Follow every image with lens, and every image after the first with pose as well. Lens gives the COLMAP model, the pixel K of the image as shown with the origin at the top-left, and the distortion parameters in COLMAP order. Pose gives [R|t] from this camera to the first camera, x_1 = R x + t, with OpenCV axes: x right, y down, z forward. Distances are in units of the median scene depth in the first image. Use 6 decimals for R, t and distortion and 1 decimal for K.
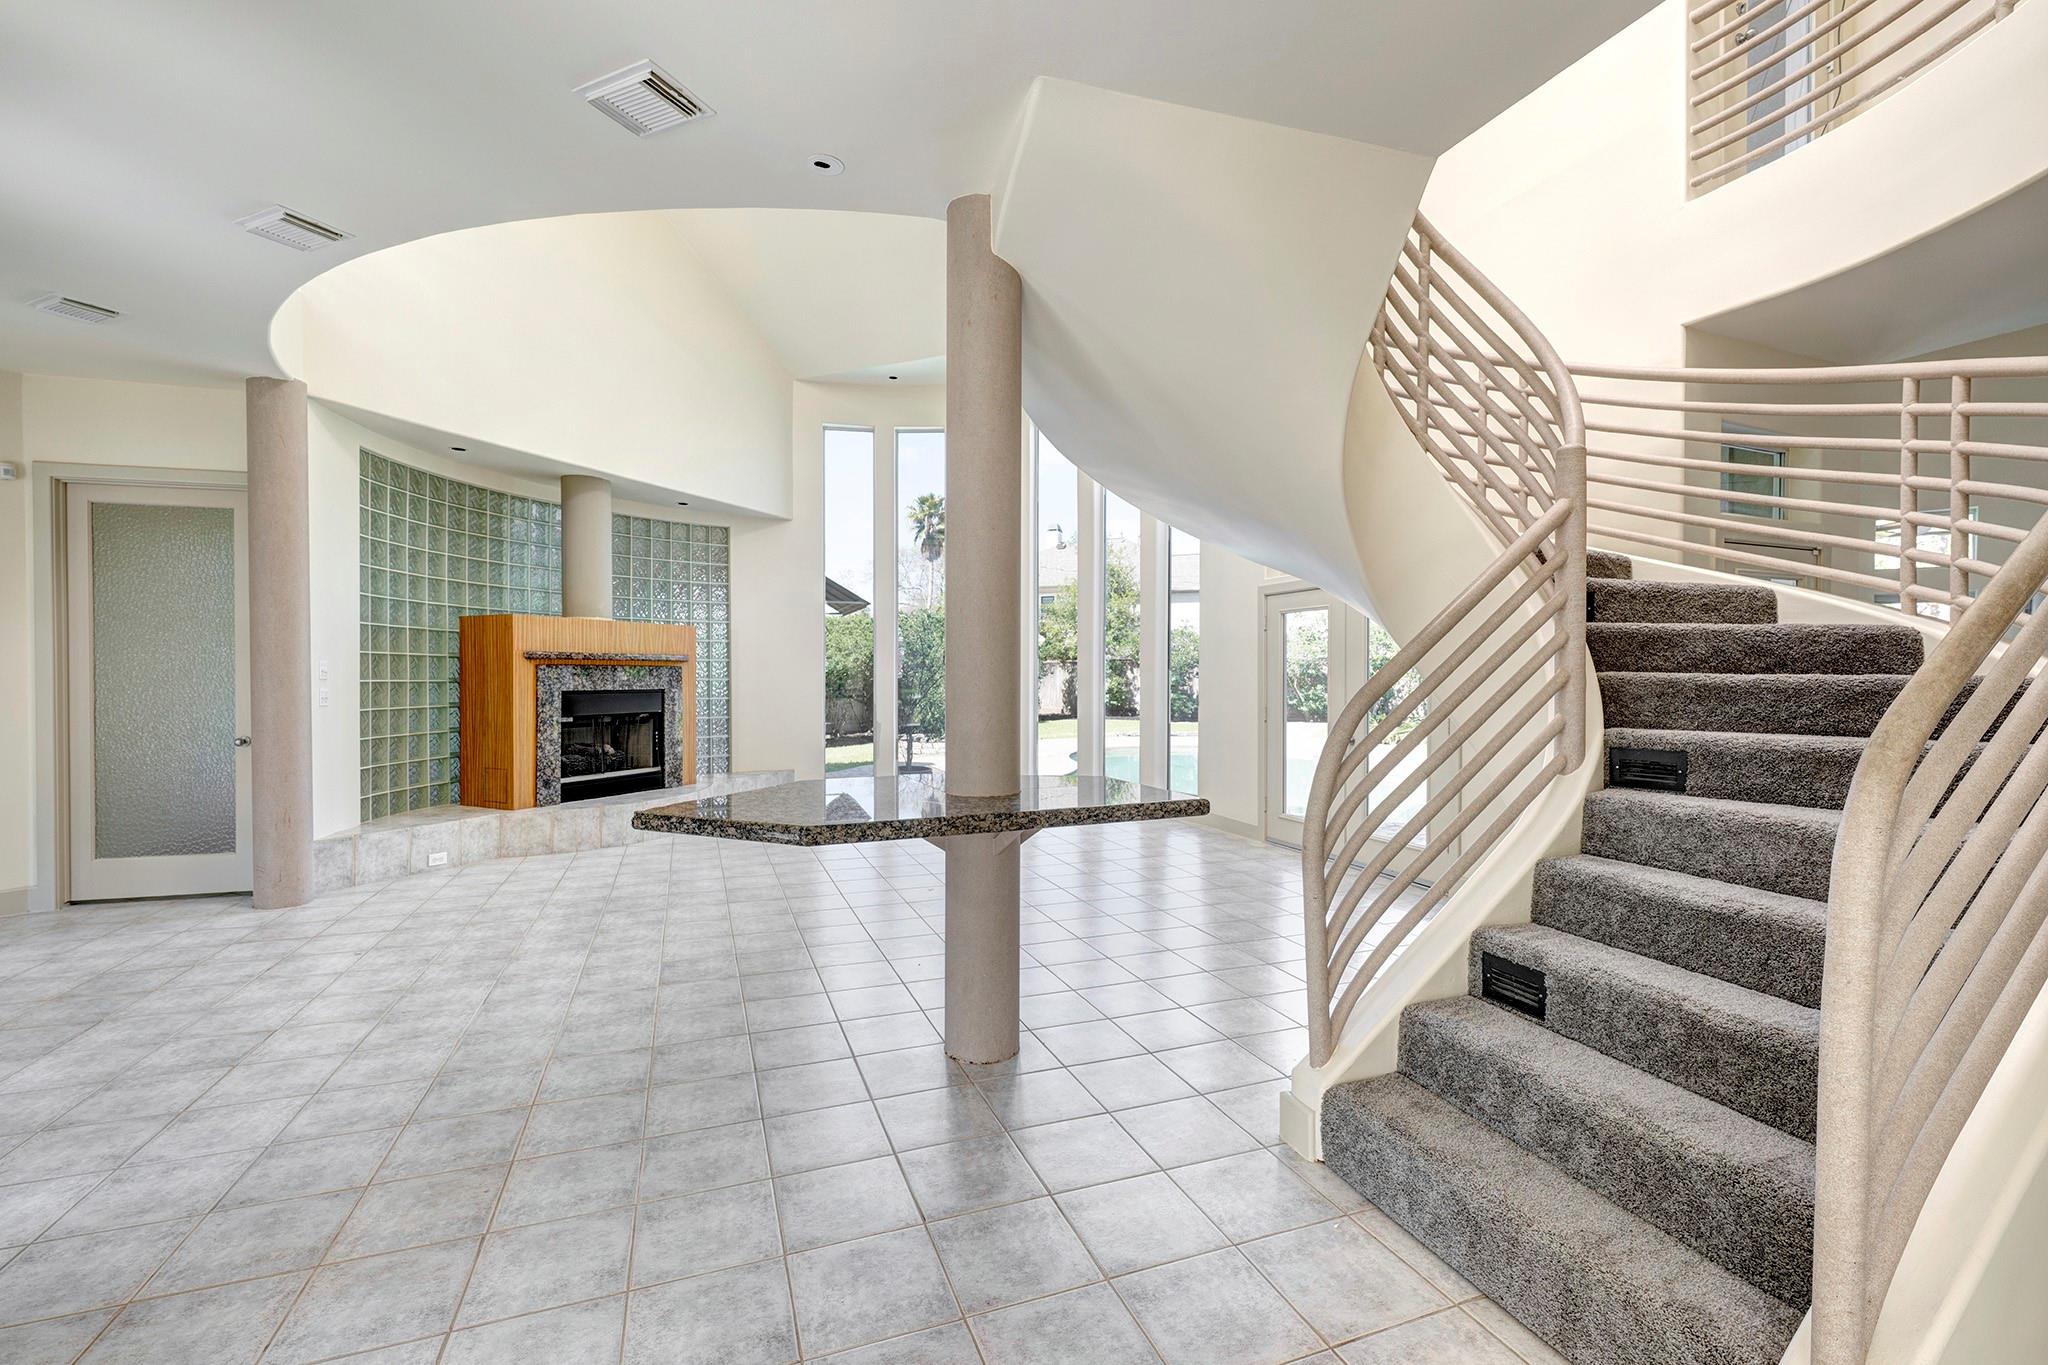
lens RADIAL K [[858.5, 0, 1024.0], [0, 858.5, 682.5], [0, 0, 1]] dist [-0.000540, 0.000263]
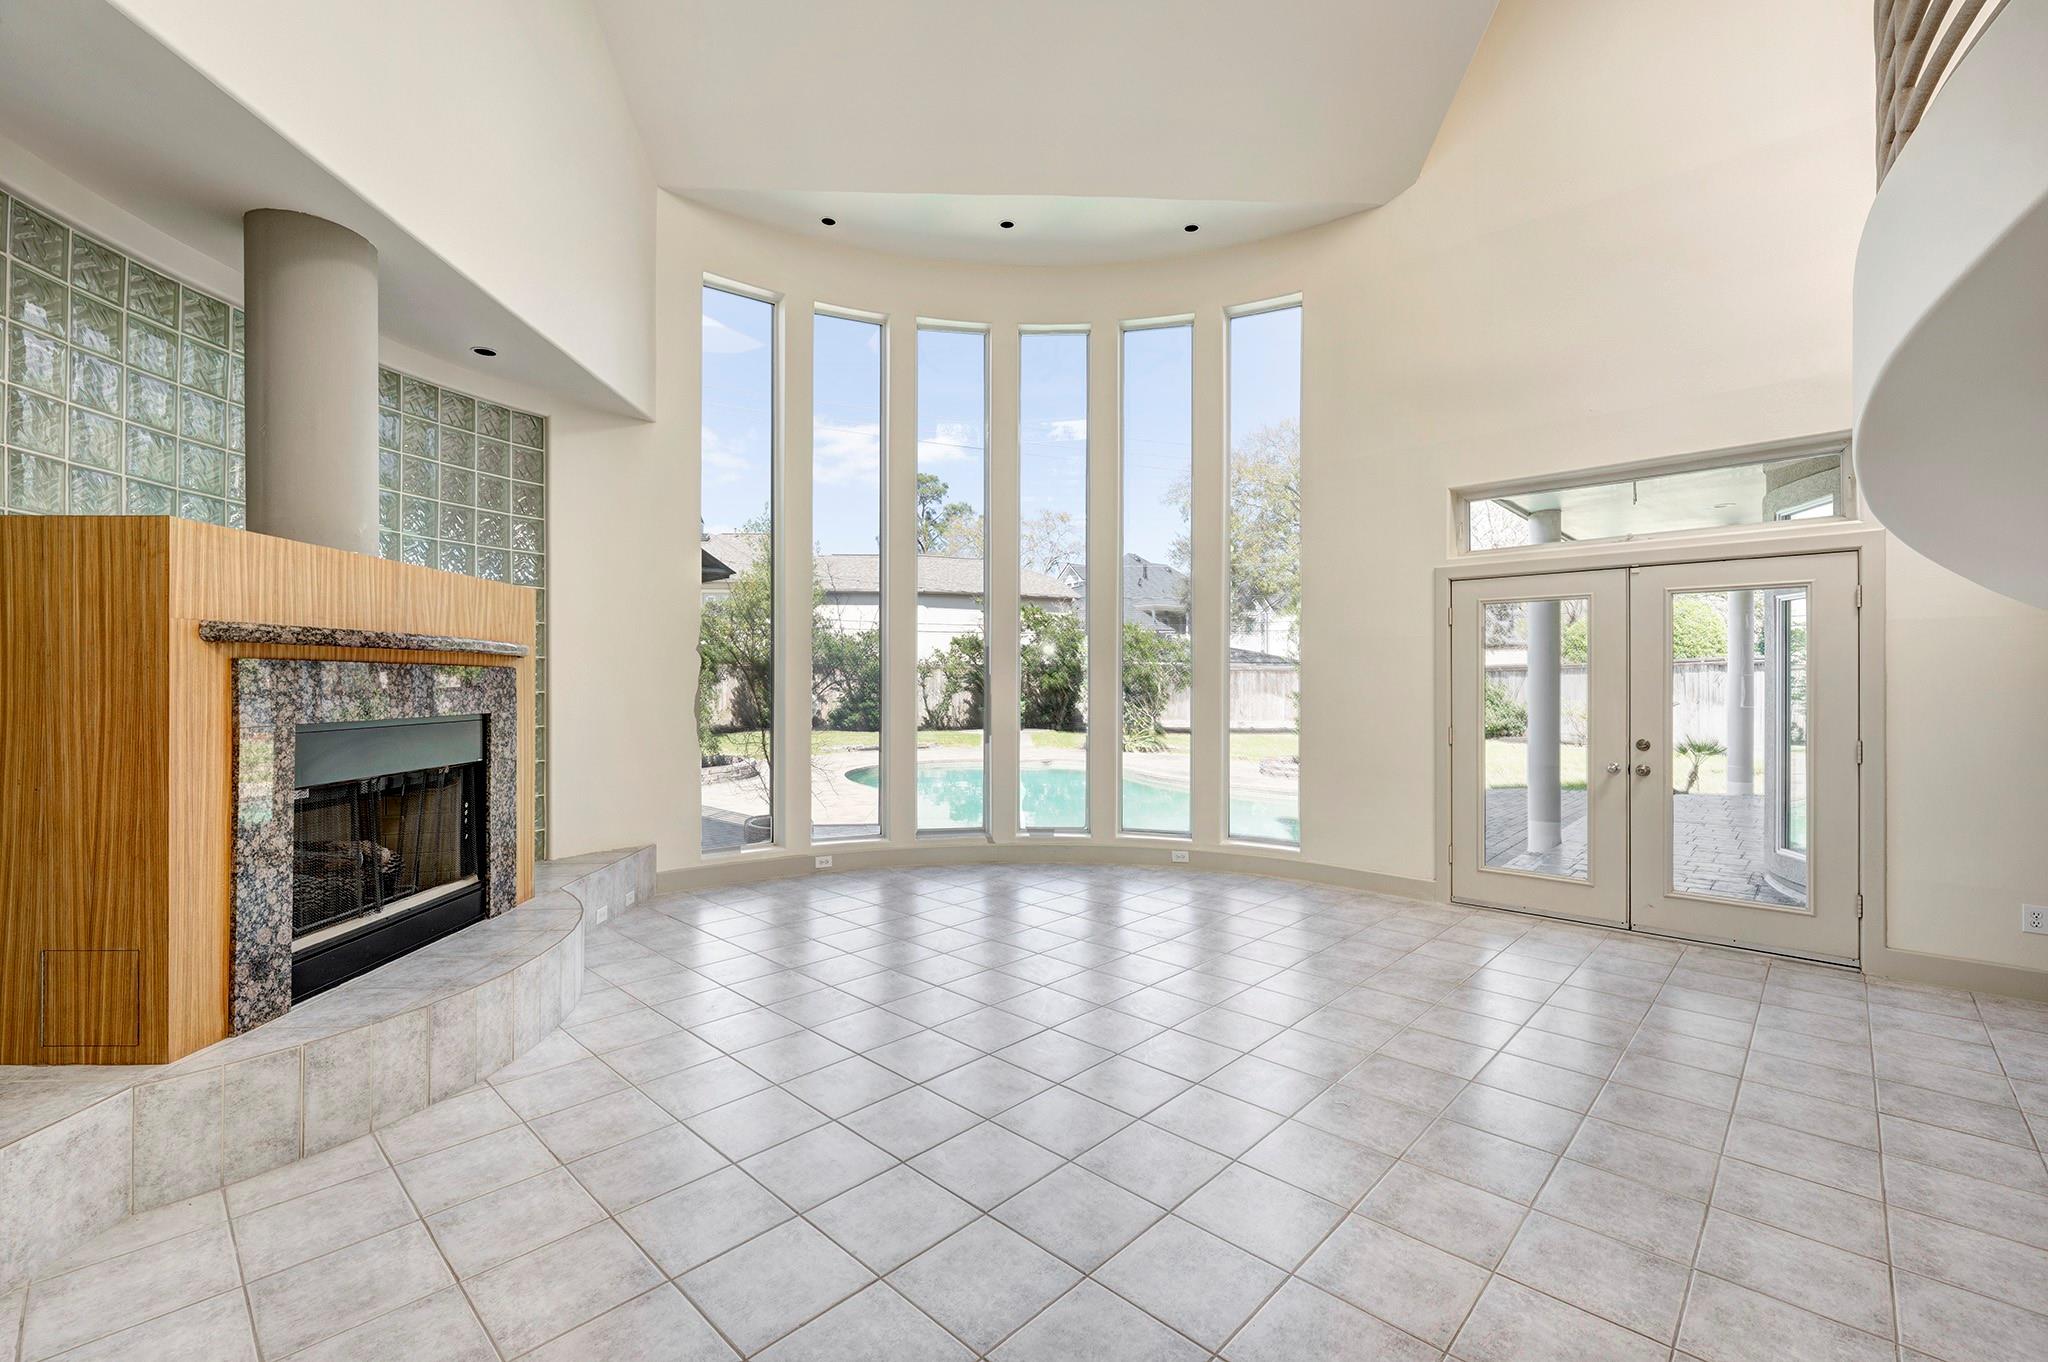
lens RADIAL K [[858.5, 0, 1024.0], [0, 858.5, 681.0], [0, 0, 1]] dist [-0.000540, 0.000263]
pose [[0.907742, -0.001019, 0.419528, -0.368845], [0.005701, 0.999935, -0.009906, -0.004119], [-0.419490, 0.011384, 0.907688, 0.459114]]
